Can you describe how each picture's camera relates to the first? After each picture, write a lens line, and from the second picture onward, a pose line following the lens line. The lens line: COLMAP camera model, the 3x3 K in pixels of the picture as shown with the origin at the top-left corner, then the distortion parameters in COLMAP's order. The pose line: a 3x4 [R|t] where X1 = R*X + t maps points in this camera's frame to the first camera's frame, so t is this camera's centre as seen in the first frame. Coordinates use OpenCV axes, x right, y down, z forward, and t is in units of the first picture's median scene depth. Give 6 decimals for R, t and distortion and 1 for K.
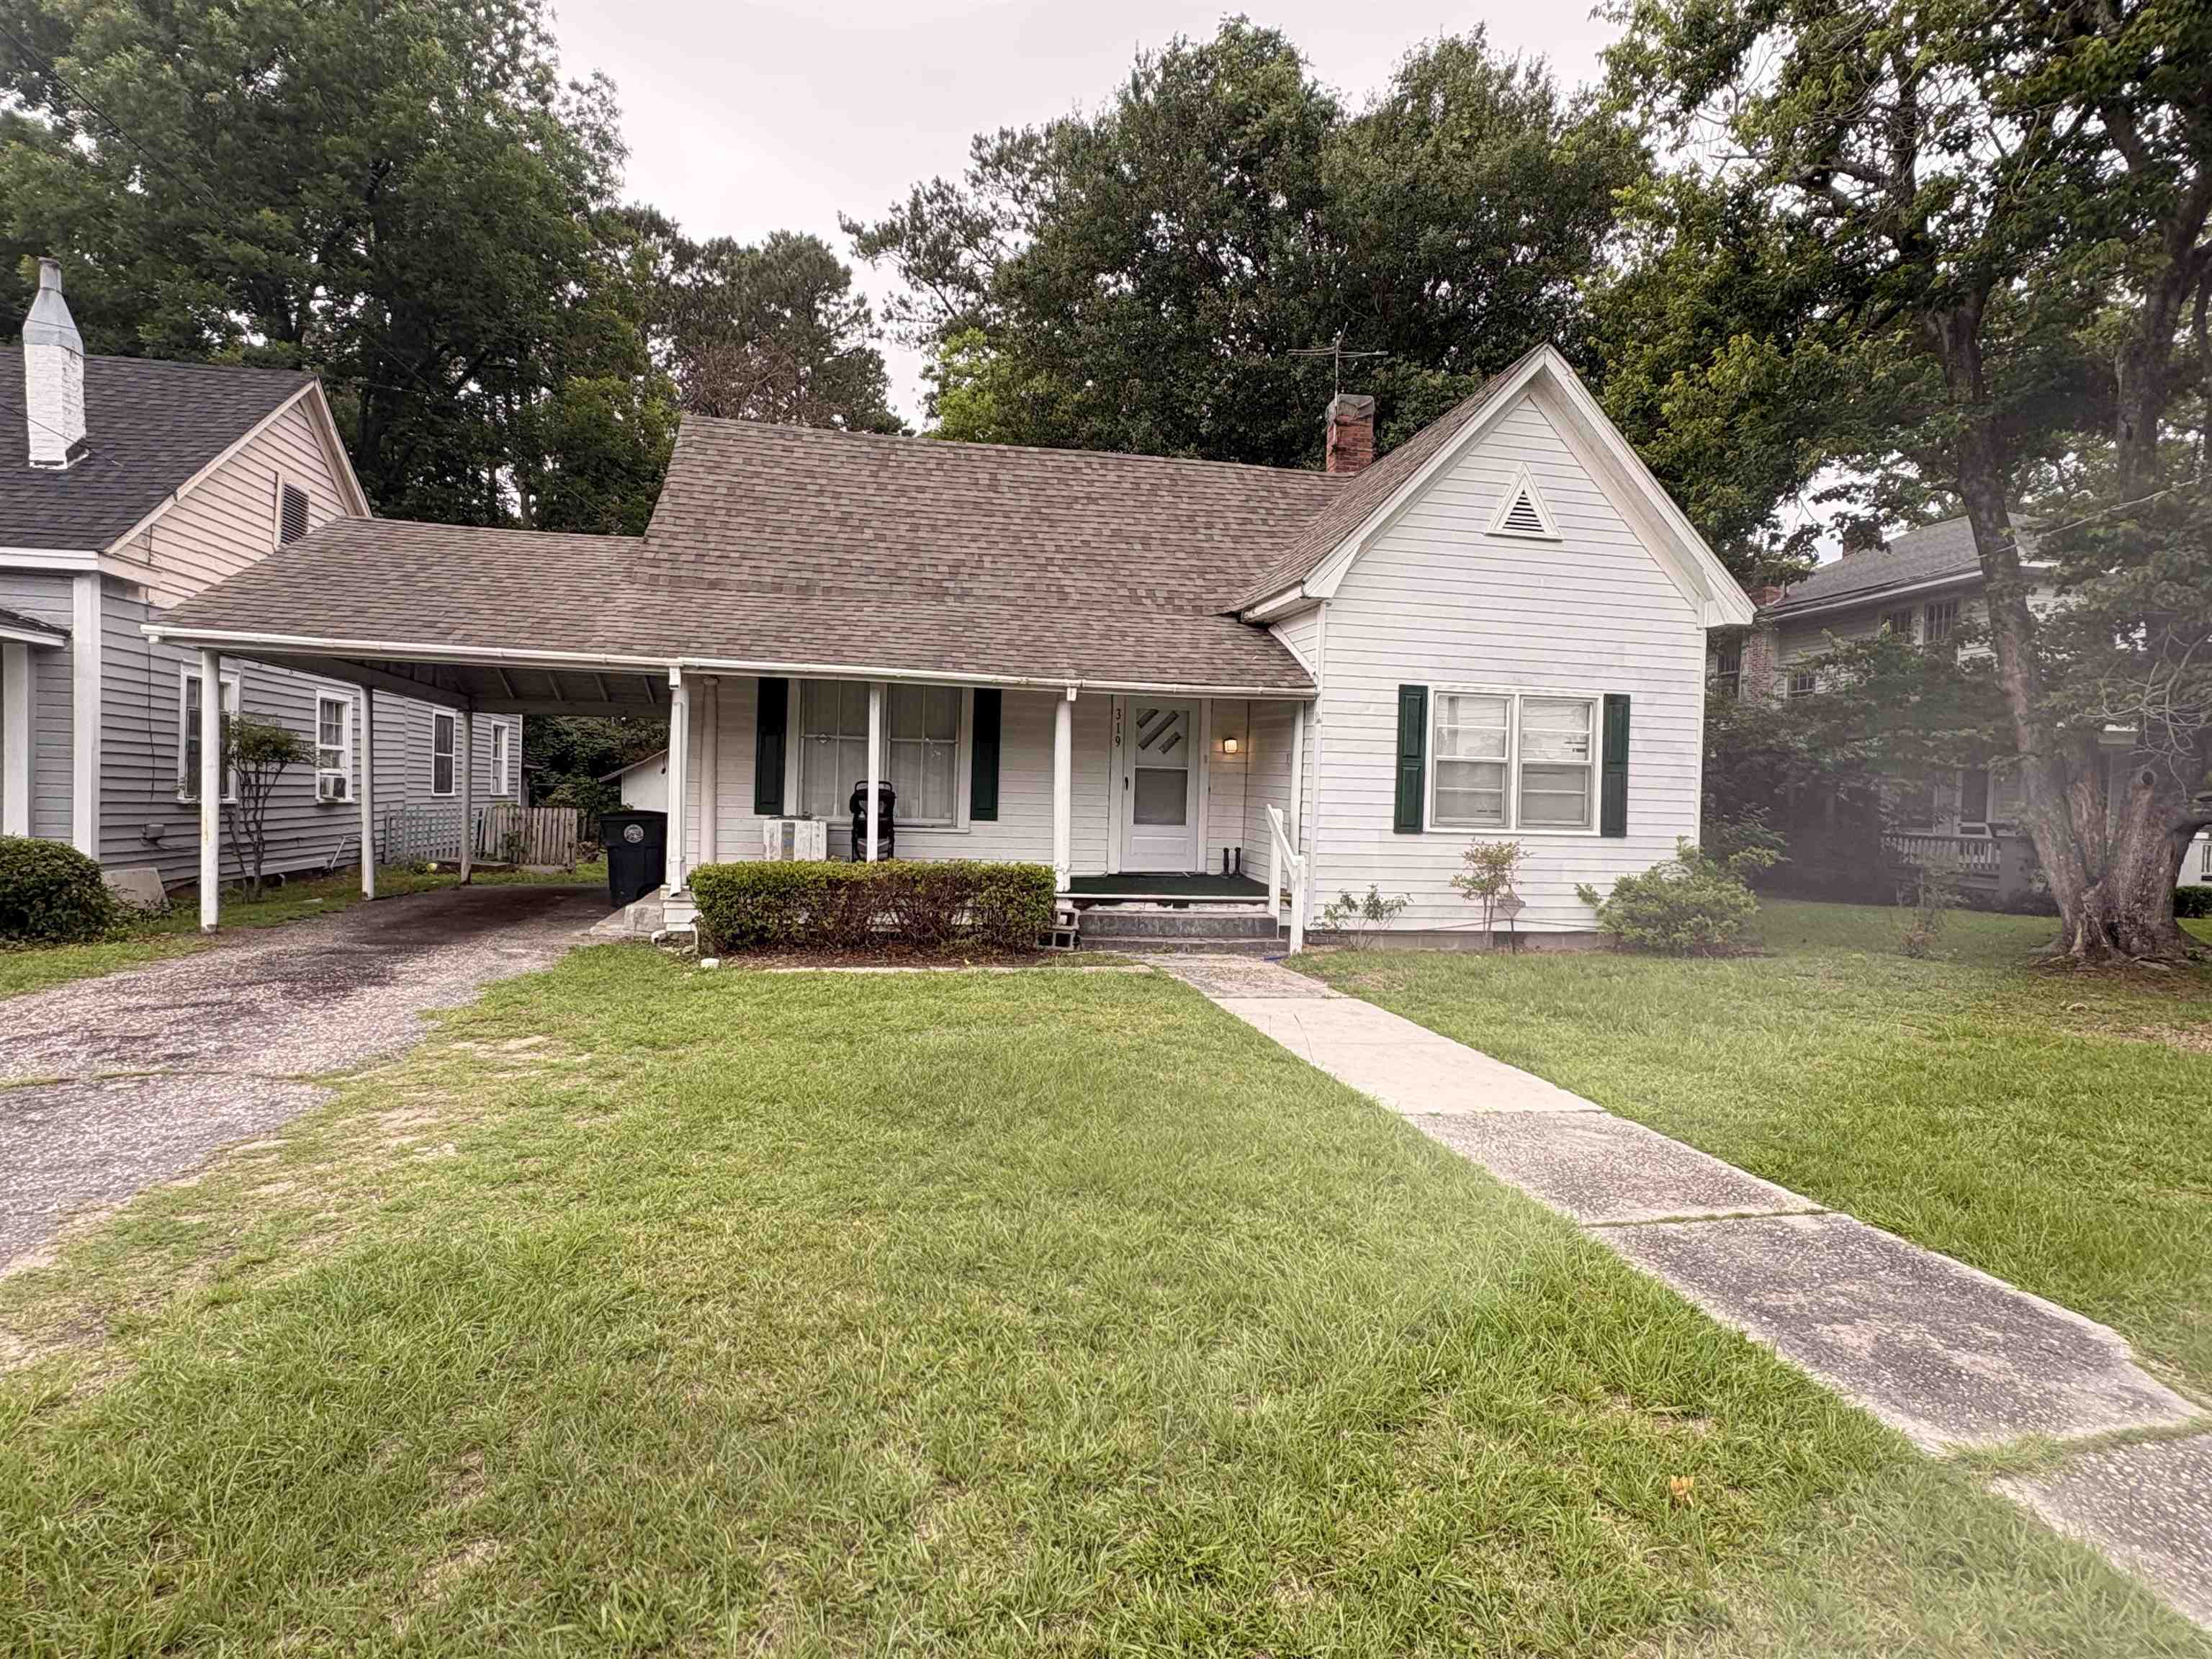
lens RADIAL K [[1108.3, 0, 1106.4], [0, 1108.3, 816.2], [0, 0, 1]] dist [-0.001312, -0.000416]
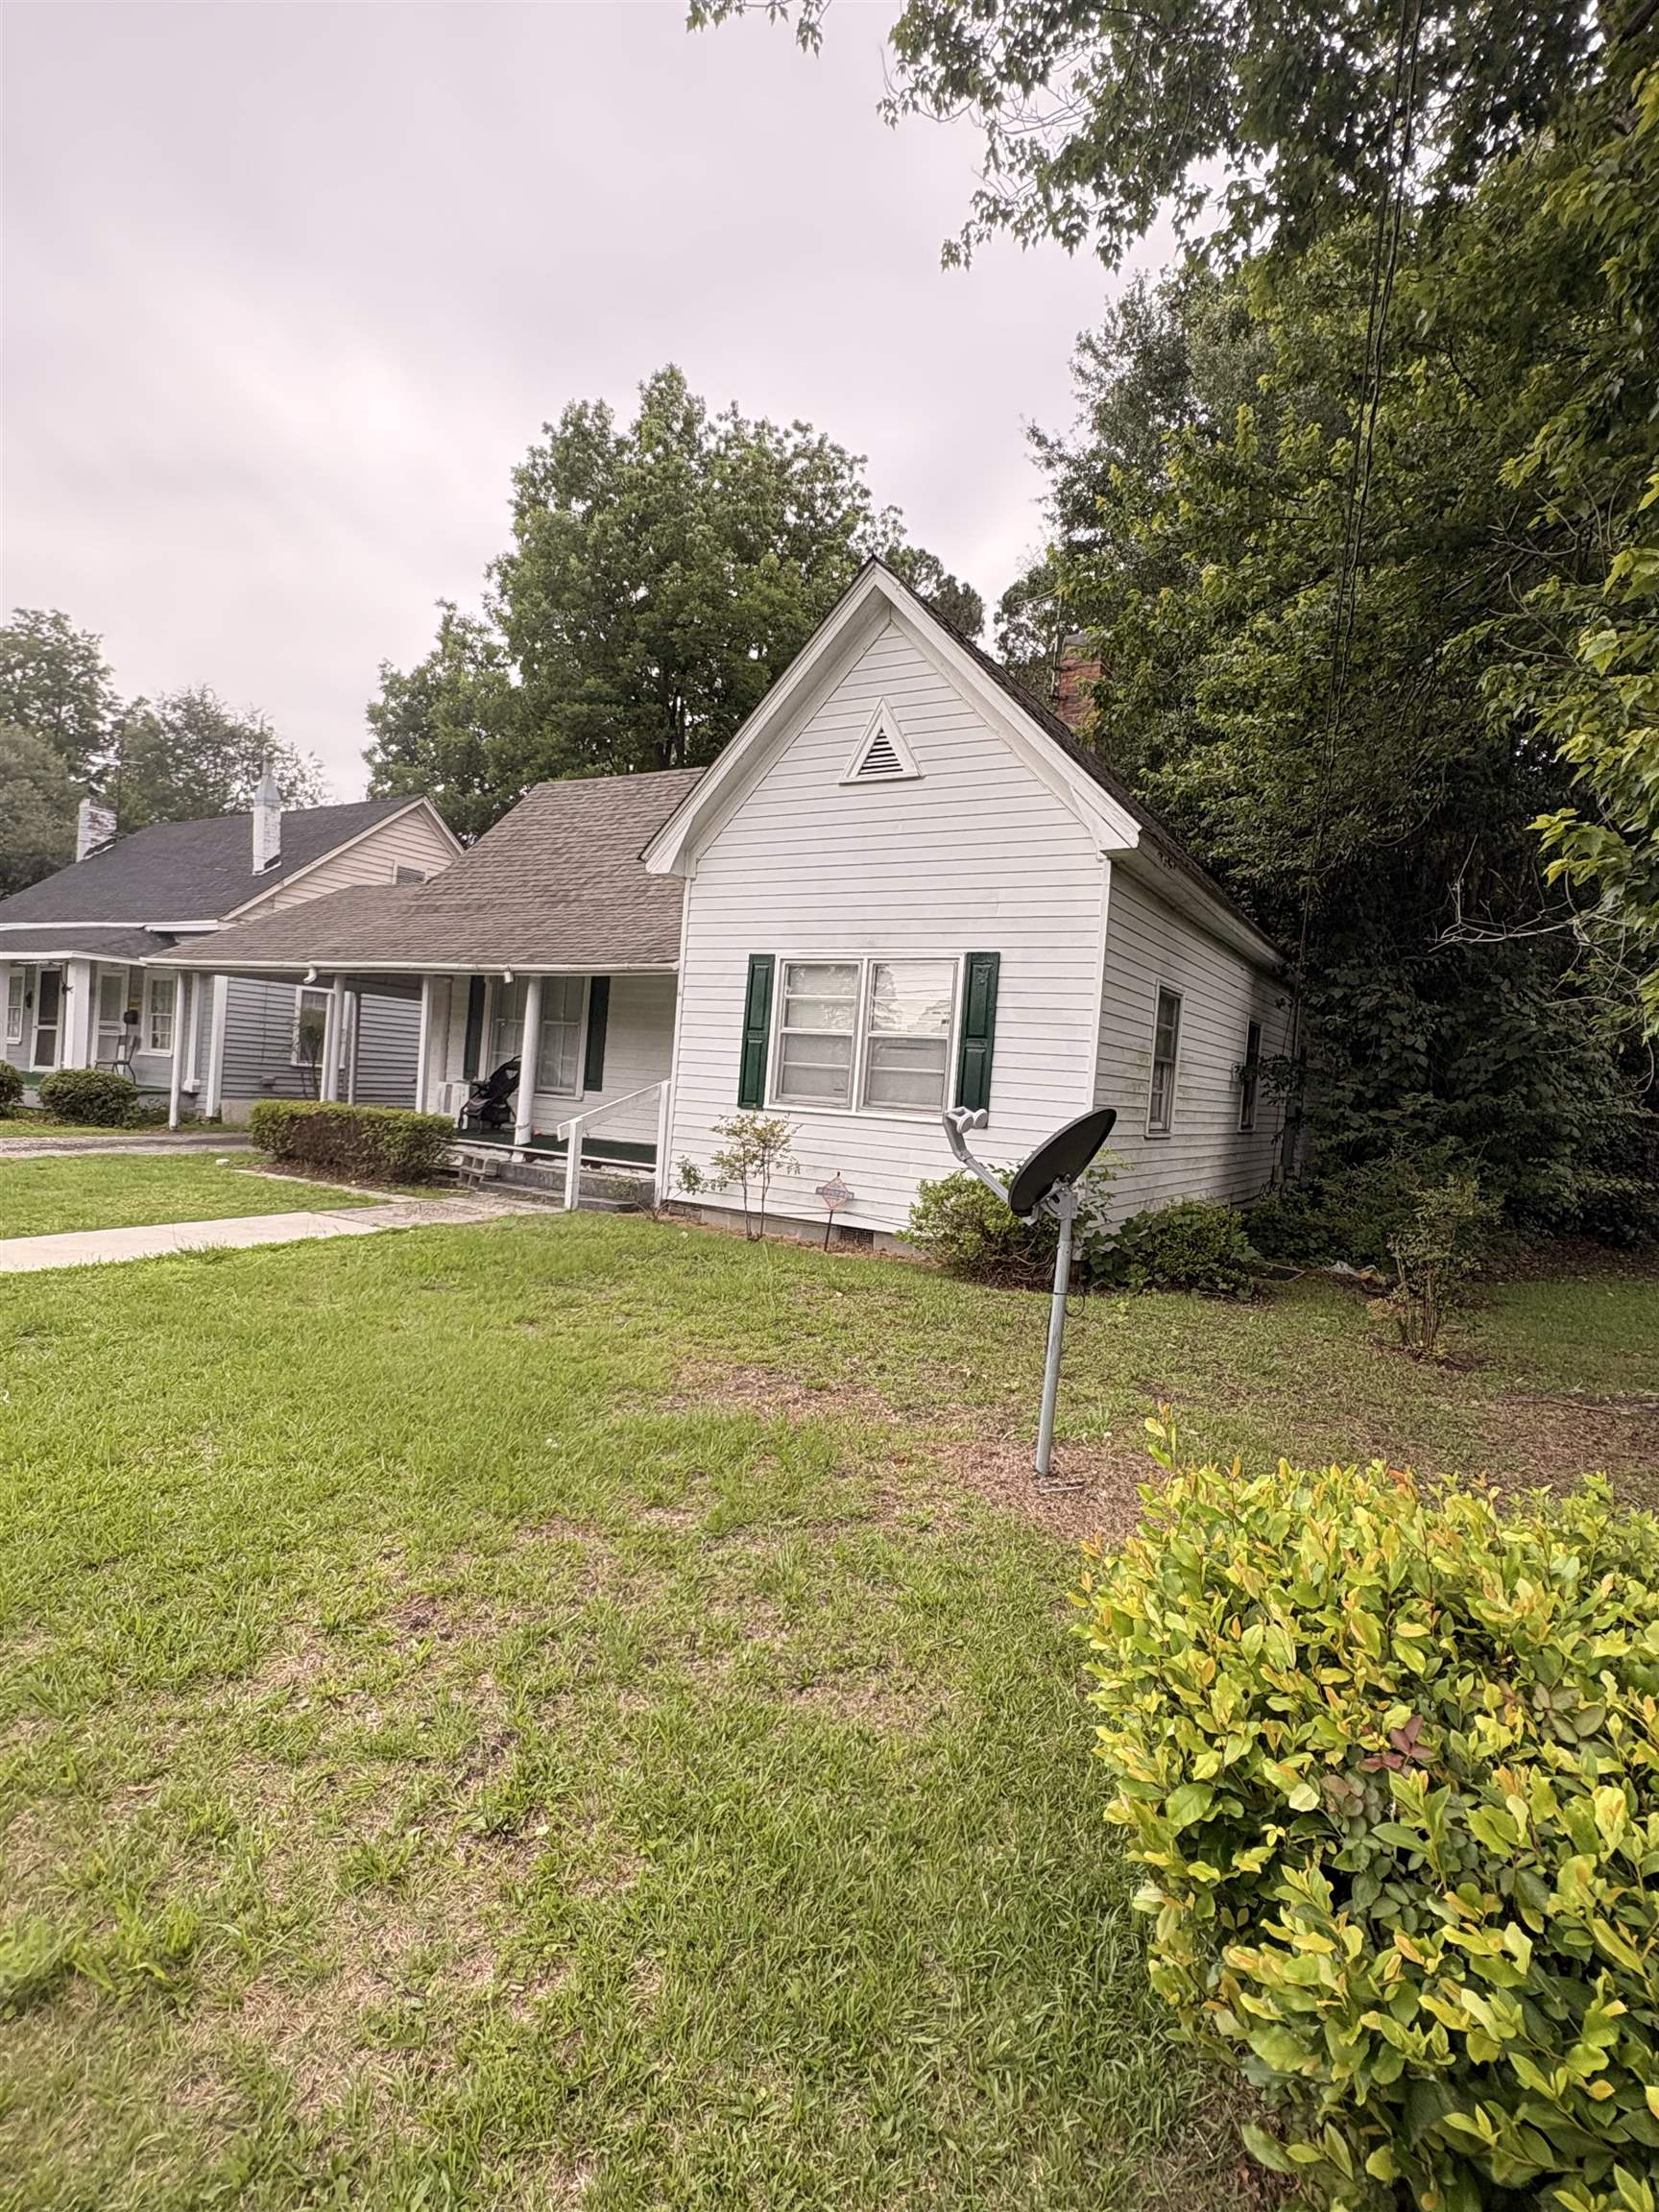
lens RADIAL K [[1108.3, 0, 829.5], [0, 1108.3, 1106.0], [0, 0, 1]] dist [-0.001312, -0.000416]
pose [[0.739589, 0.036095, -0.672090, 0.946444], [-0.059787, 0.998137, -0.012186, 0.020042], [0.670398, 0.049195, 0.740369, 0.331989]]
